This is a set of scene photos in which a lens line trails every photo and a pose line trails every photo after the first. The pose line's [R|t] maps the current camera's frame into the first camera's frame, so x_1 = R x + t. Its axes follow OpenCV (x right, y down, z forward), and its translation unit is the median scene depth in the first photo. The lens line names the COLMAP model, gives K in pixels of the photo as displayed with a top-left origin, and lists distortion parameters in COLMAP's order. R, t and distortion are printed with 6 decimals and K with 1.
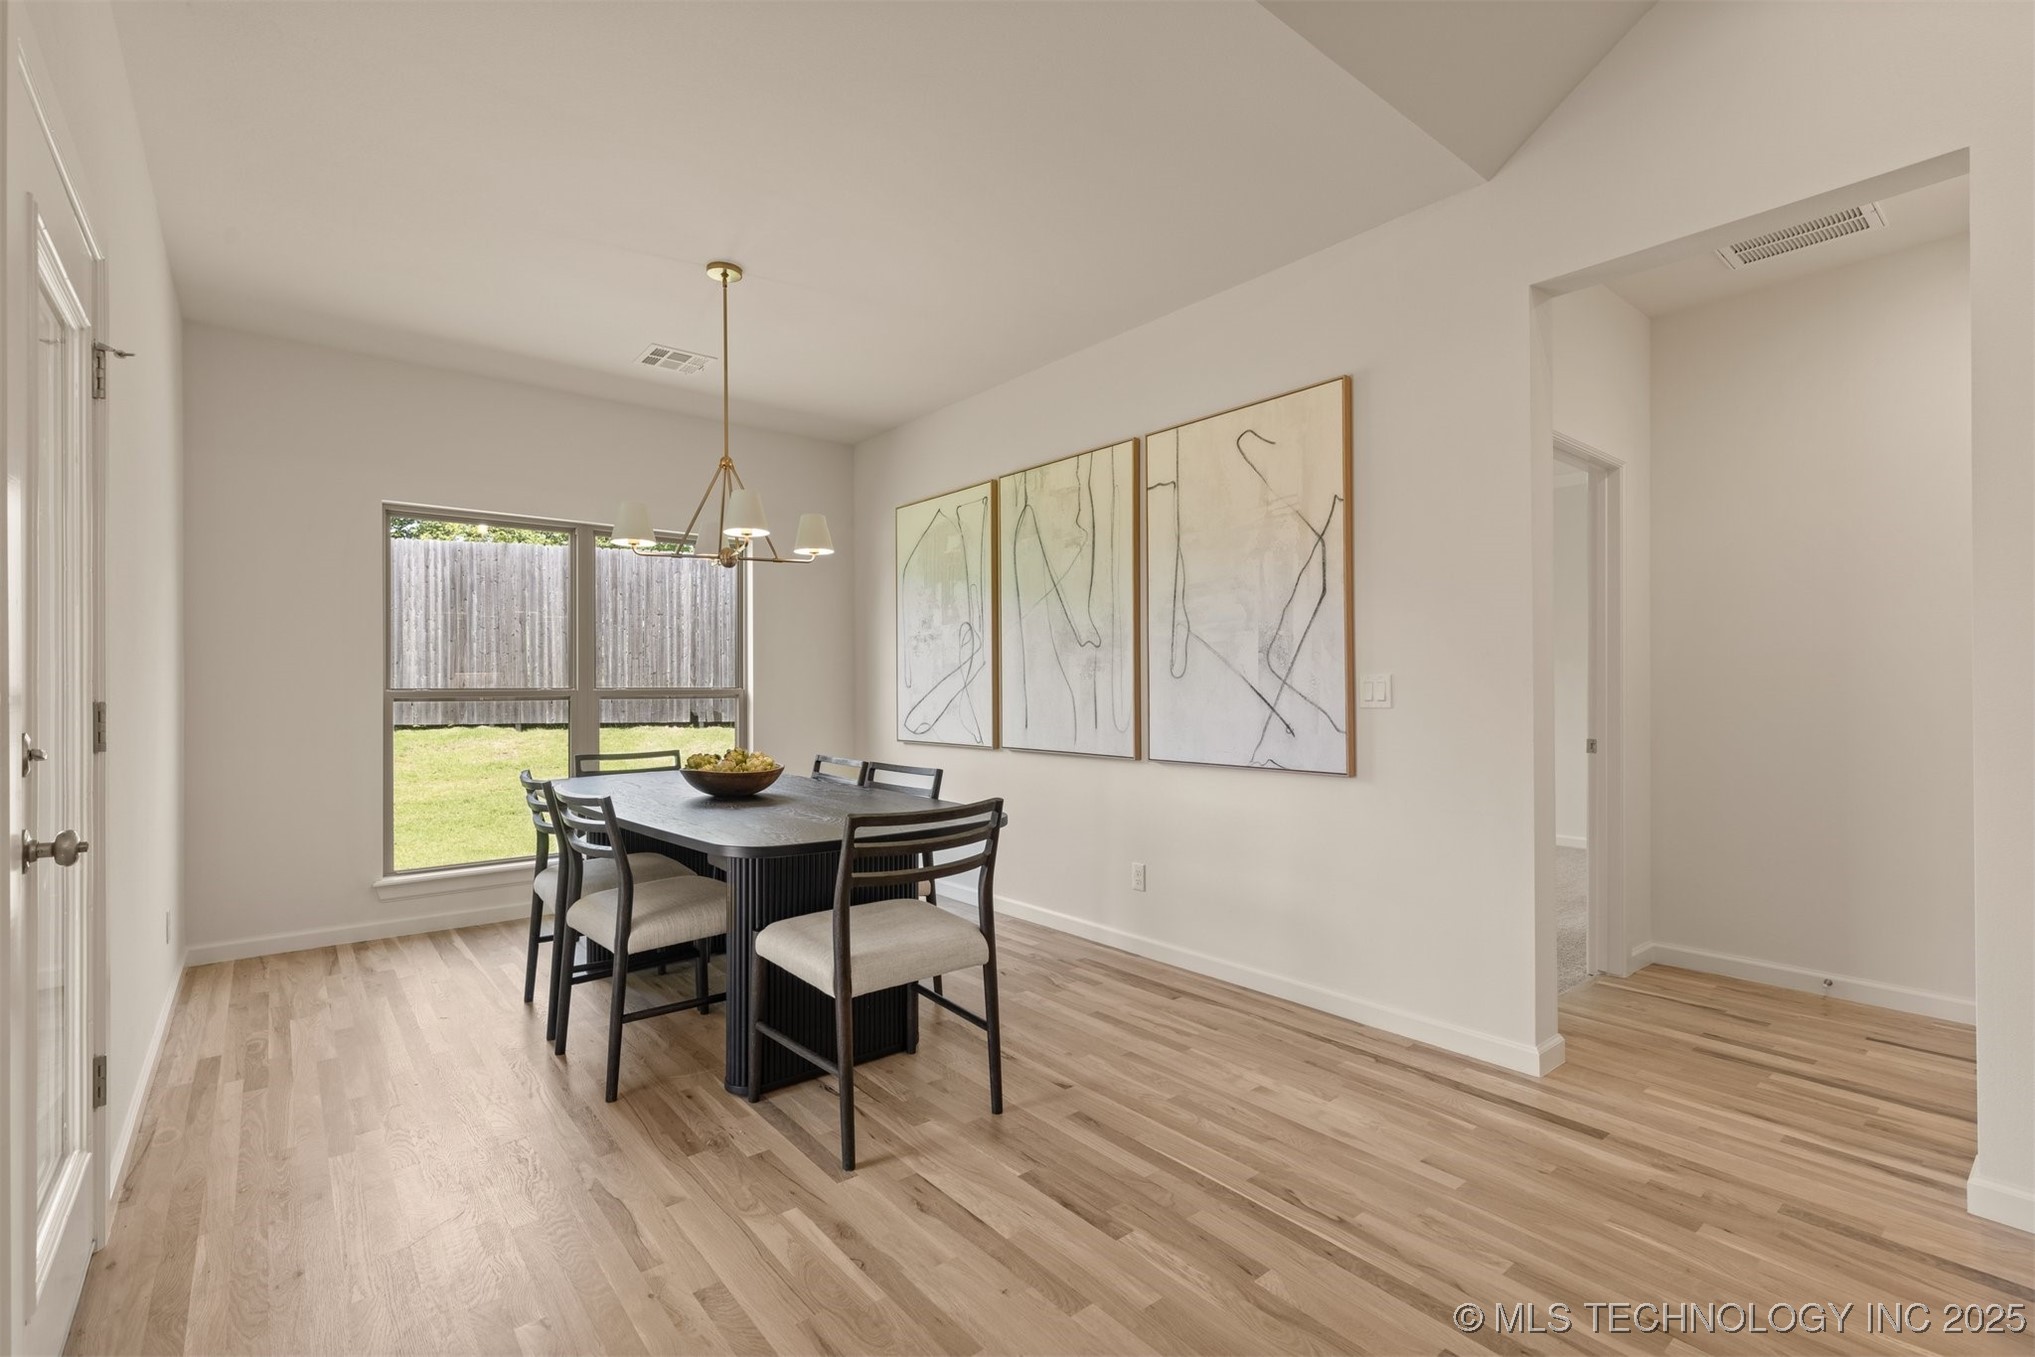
lens RADIAL K [[917.4, 0, 1011.2], [0, 917.4, 678.3], [0, 0, 1]] dist [0.007336, -0.002410]
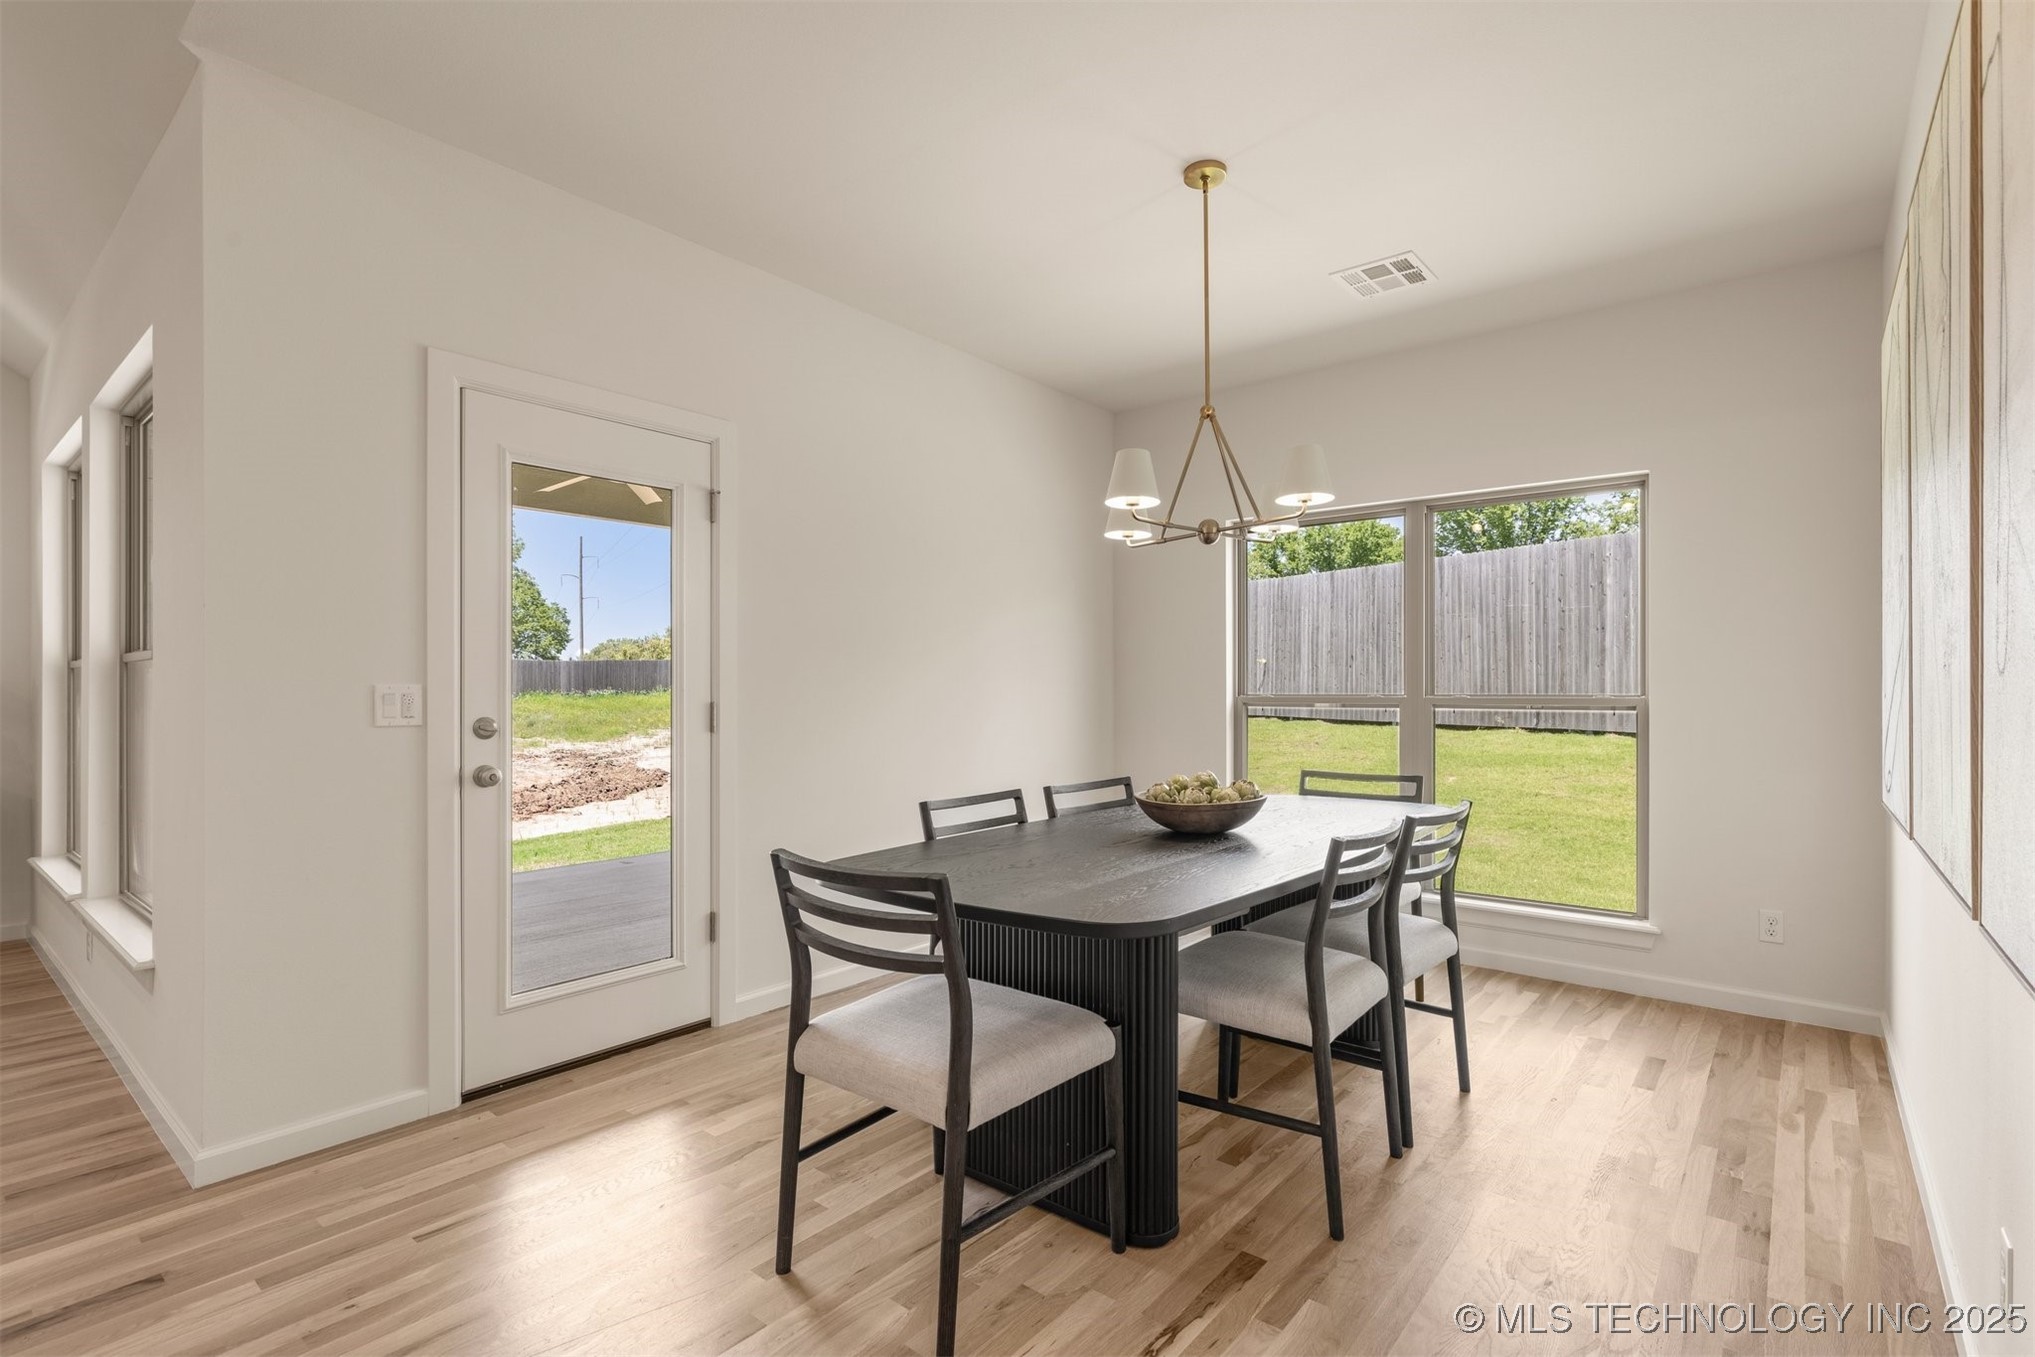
lens RADIAL K [[948.7, 0, 1015.2], [0, 948.7, 691.6], [0, 0, 1]] dist [0.006836, 0.001686]
pose [[0.202404, 0.006053, -0.979283, 0.318342], [0.004910, 0.999962, 0.007196, -0.001668], [0.979290, -0.006265, 0.202366, 0.459171]]
